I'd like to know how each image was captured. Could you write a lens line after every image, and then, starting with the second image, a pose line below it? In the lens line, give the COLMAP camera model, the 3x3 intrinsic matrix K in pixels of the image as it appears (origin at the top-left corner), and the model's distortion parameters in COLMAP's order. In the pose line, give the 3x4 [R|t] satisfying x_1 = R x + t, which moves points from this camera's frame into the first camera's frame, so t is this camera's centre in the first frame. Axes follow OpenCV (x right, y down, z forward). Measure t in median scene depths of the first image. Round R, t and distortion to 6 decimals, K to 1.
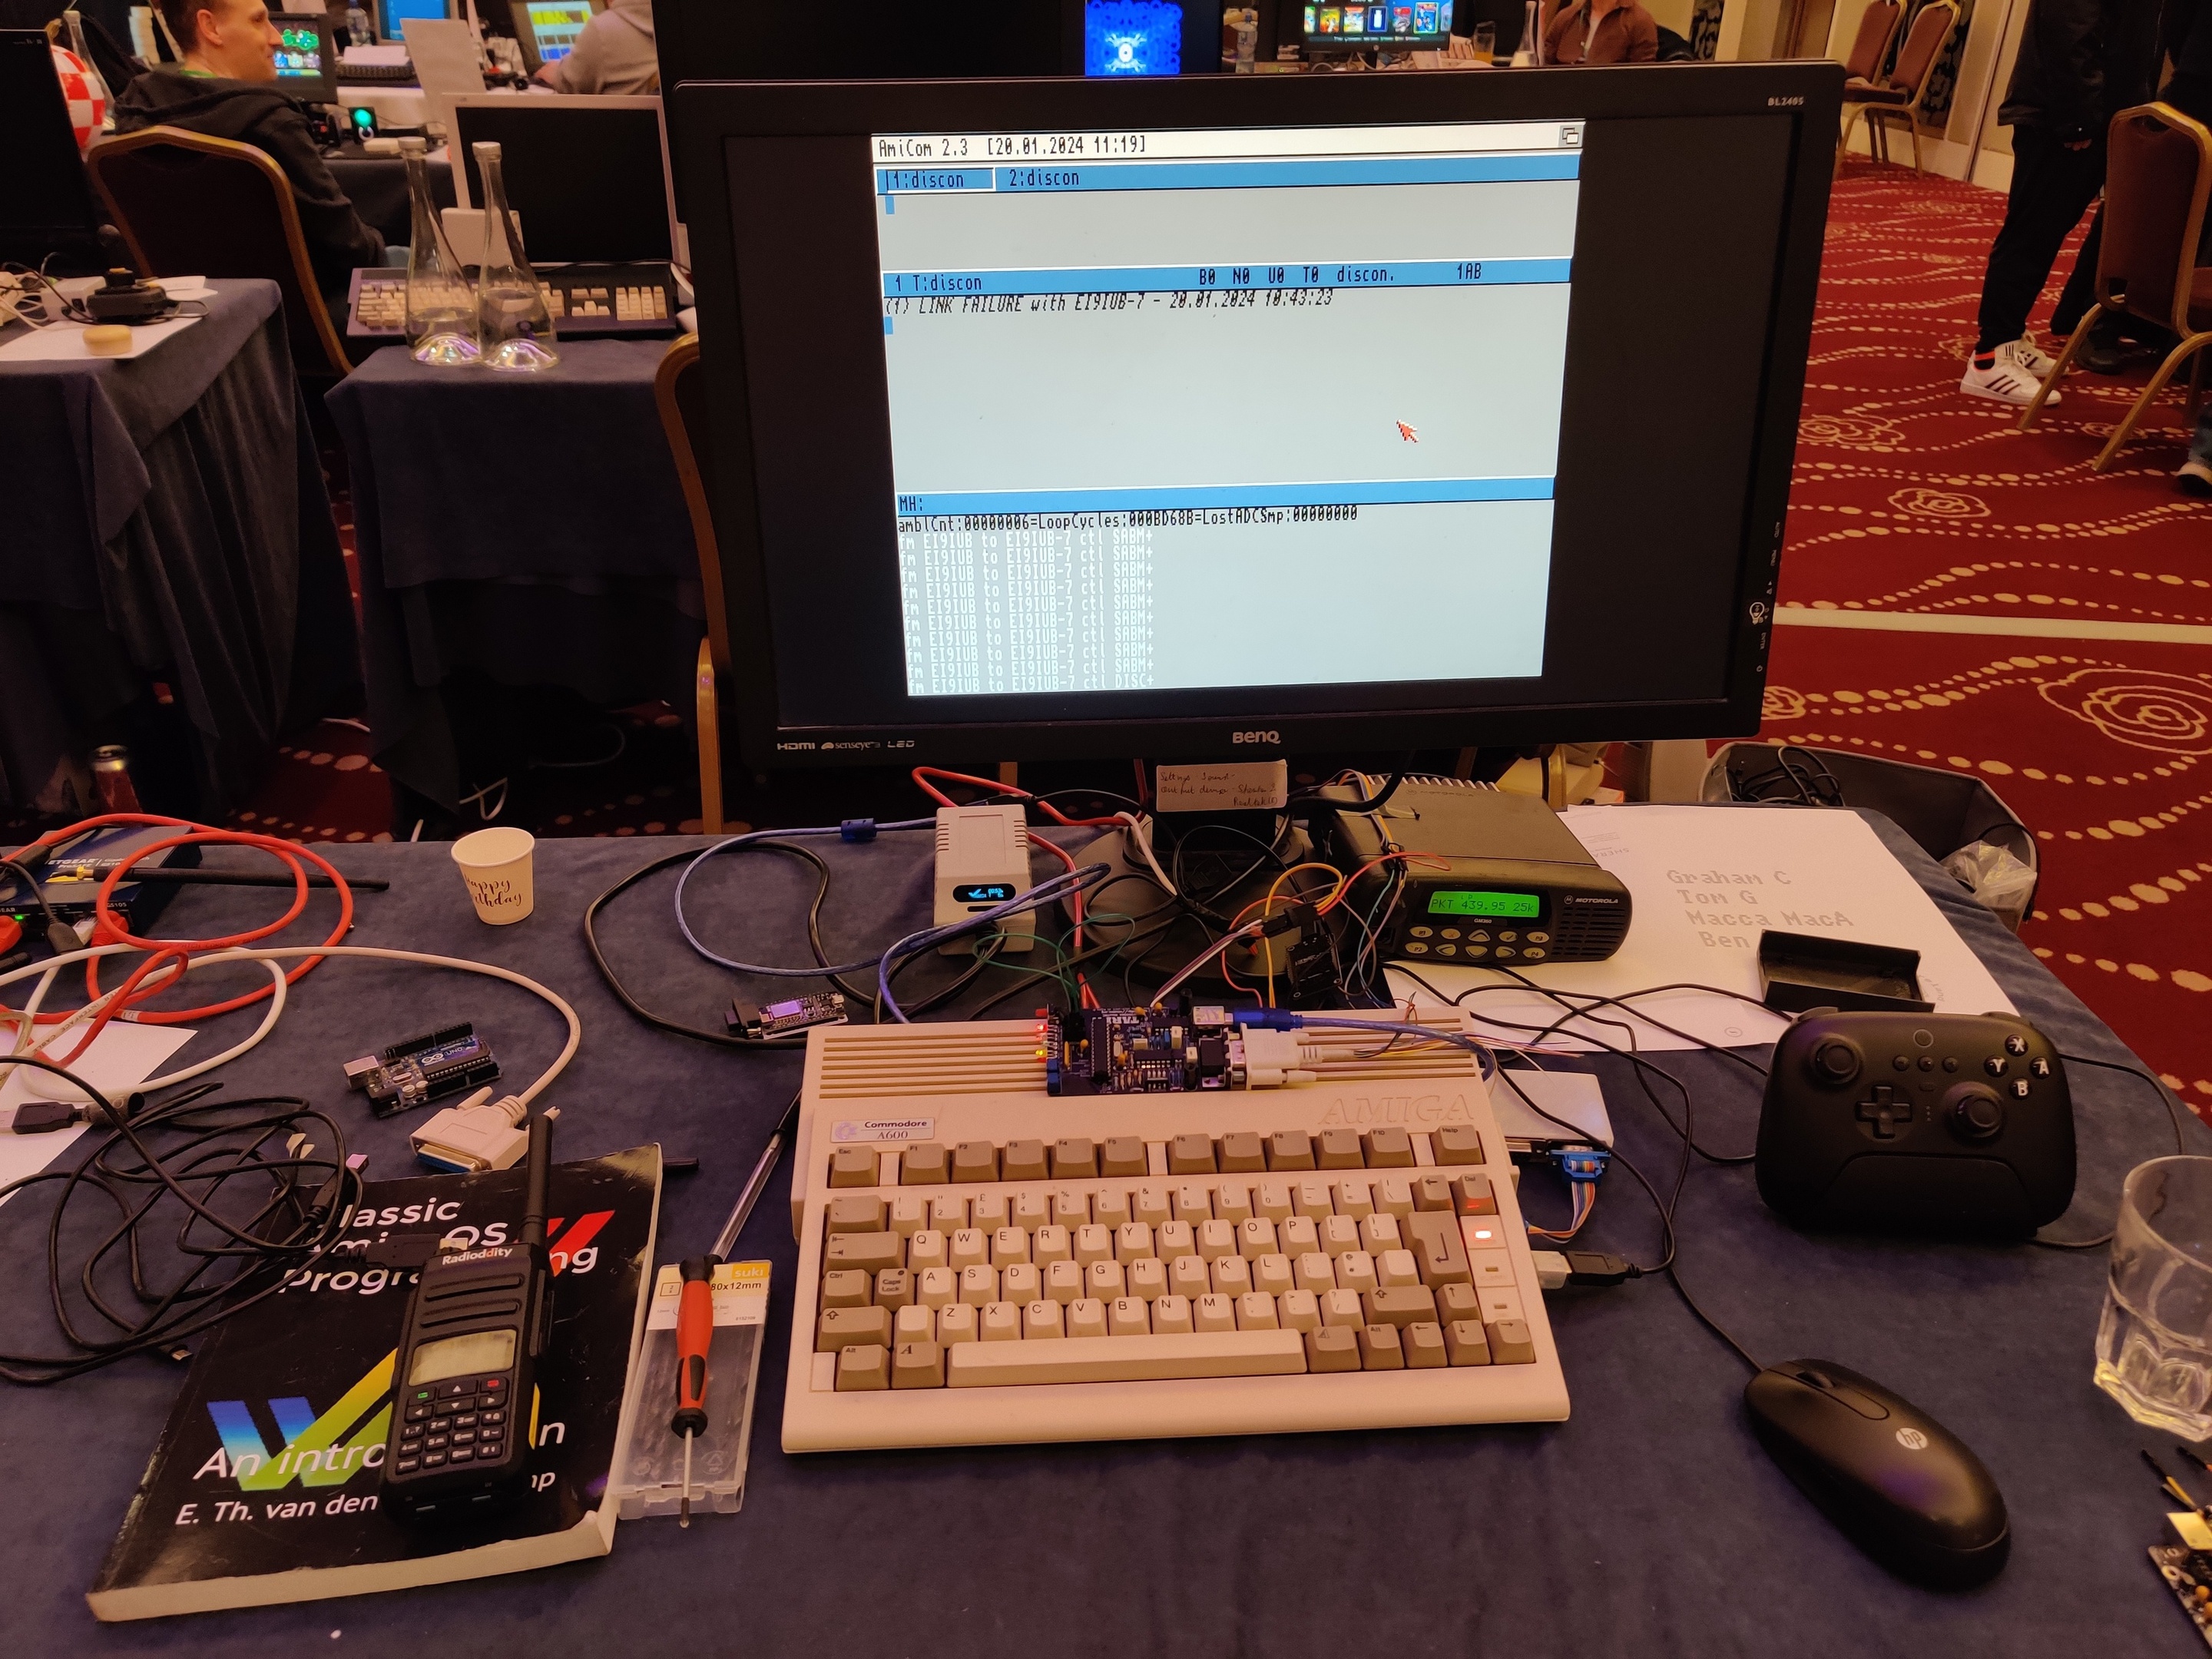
lens RADIAL K [[1743.7, 0, 1106.0], [0, 1743.7, 829.5], [0, 0, 1]] dist [0.040746, -0.085645]
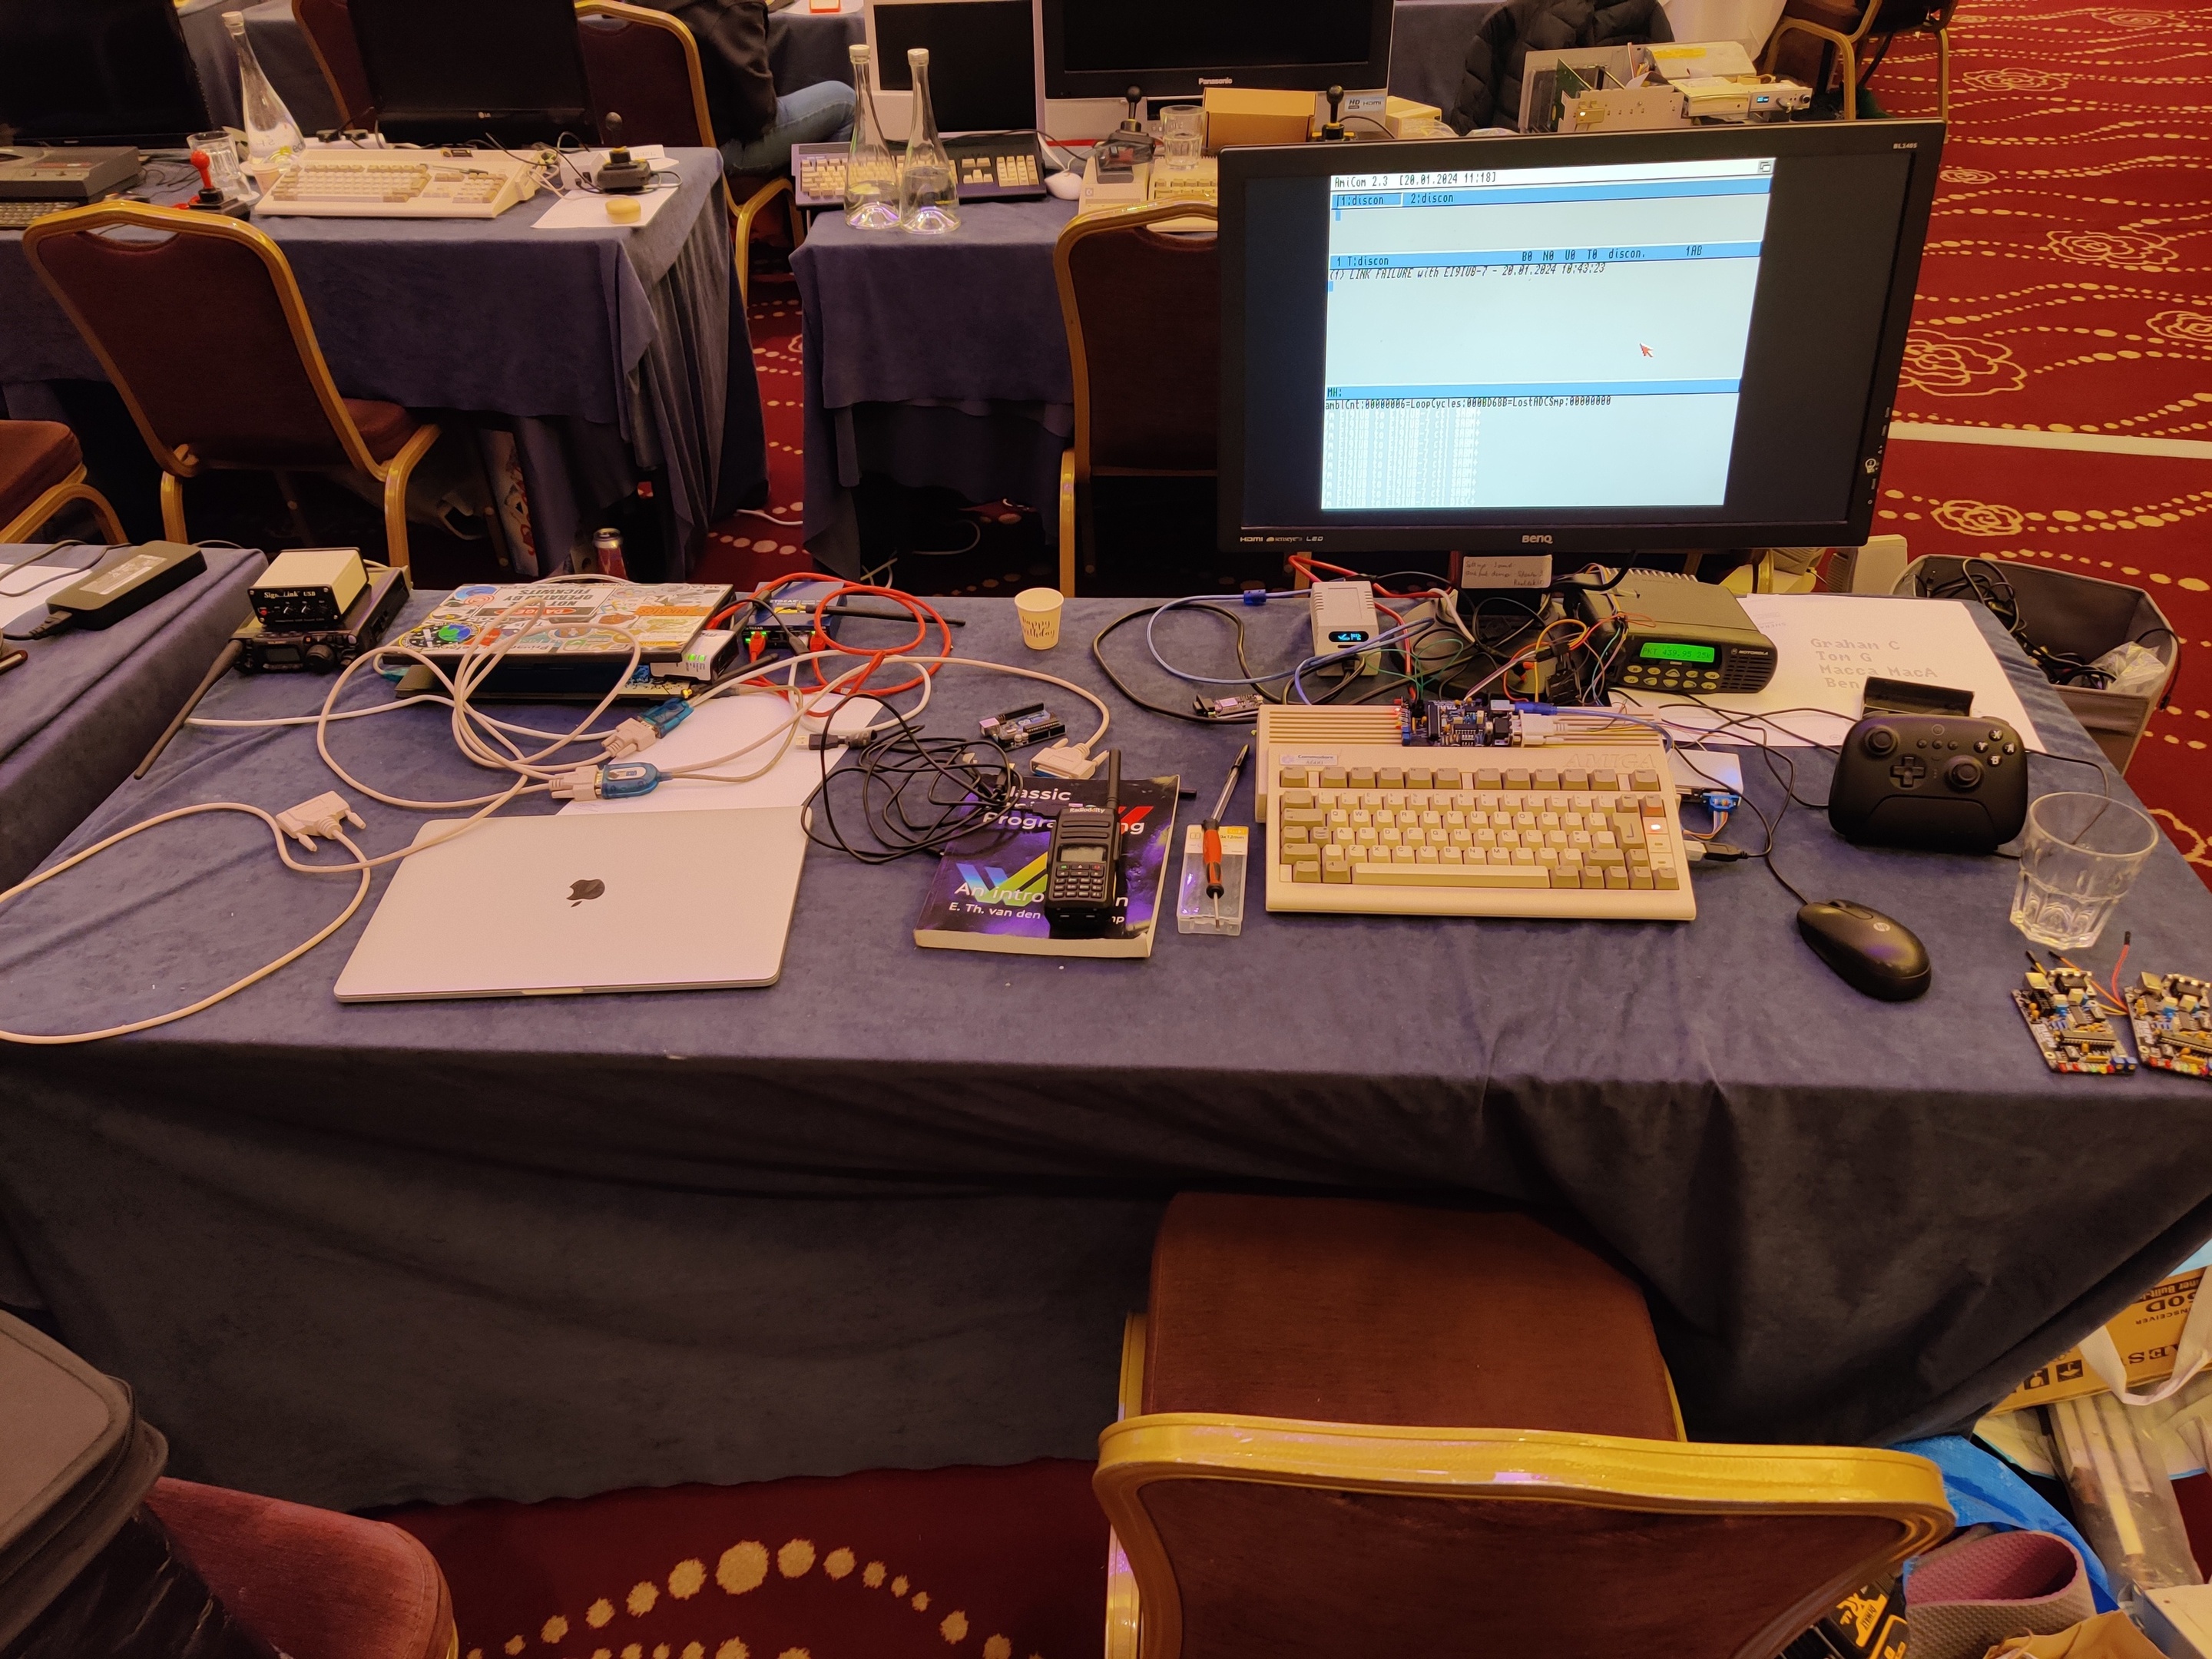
lens RADIAL K [[1597.9, 0, 1106.0], [0, 1597.9, 829.5], [0, 0, 1]] dist [0.009533, 0.001419]
pose [[0.988423, 0.048109, -0.143893, -0.074513], [-0.029406, 0.991158, 0.129384, 0.030204], [0.148846, -0.123655, 0.981099, -0.495817]]
